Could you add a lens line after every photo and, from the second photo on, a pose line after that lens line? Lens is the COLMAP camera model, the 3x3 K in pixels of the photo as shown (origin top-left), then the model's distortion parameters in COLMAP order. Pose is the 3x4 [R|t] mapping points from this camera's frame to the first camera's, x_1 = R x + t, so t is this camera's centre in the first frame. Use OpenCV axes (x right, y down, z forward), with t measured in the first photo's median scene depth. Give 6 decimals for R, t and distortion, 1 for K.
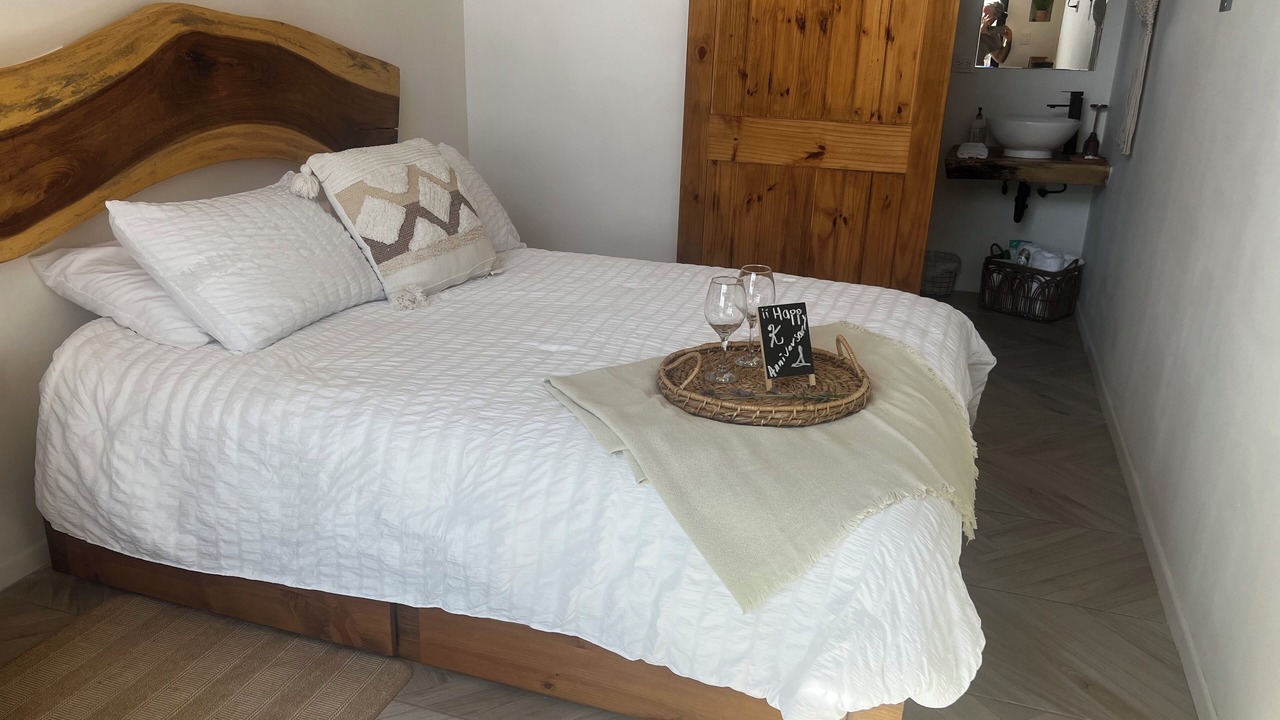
lens RADIAL K [[1012.9, 0, 633.3], [0, 1012.9, 389.7], [0, 0, 1]] dist [0.038265, -0.008638]
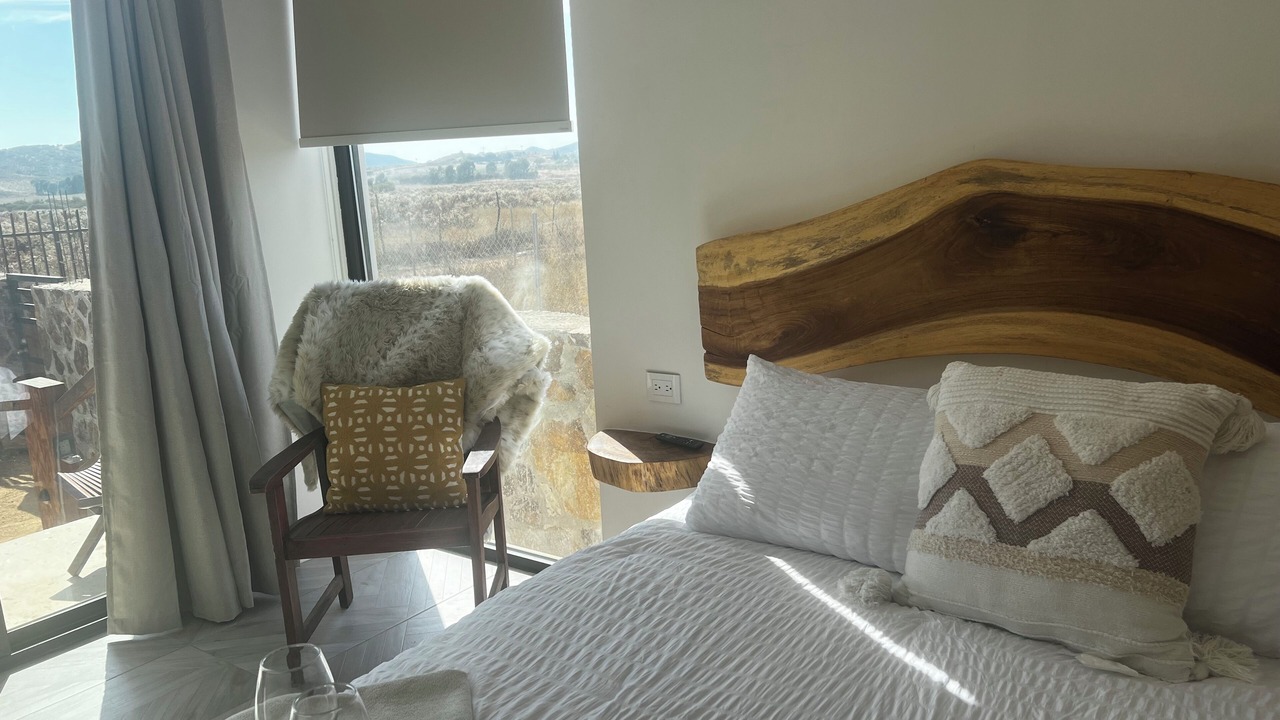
lens RADIAL K [[968.1, 0, 616.4], [0, 968.1, 362.7], [0, 0, 1]] dist [0.002436, -0.000811]
pose [[-0.327409, 0.173423, -0.928831, 0.283459], [-0.281314, 0.920544, 0.271037, -0.256356], [0.902034, 0.350033, -0.252608, 0.713443]]
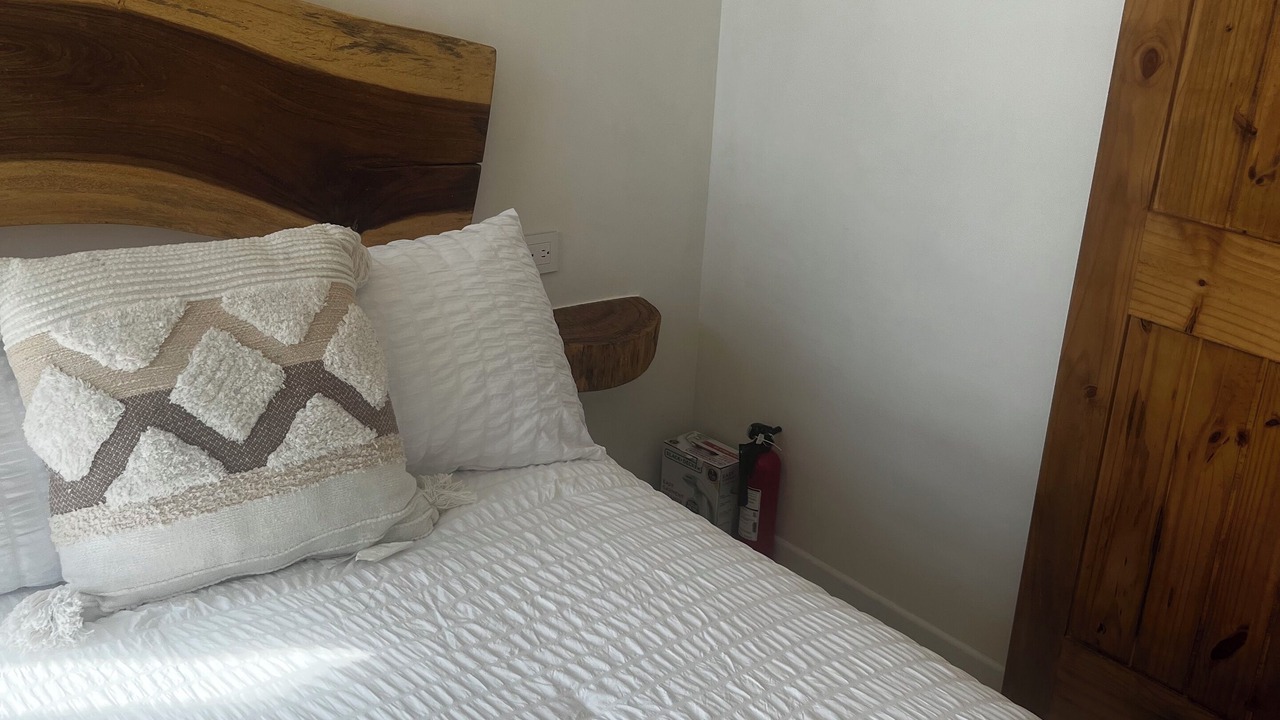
lens RADIAL K [[1285.9, 0, 640.0], [0, 1285.9, 360.0], [0, 0, 1]] dist [0.010789, -0.003944]
pose [[0.848078, 0.197923, -0.491519, 0.174531], [-0.203241, 0.978175, 0.043212, -0.202169], [0.489344, 0.063250, 0.869794, 0.476597]]
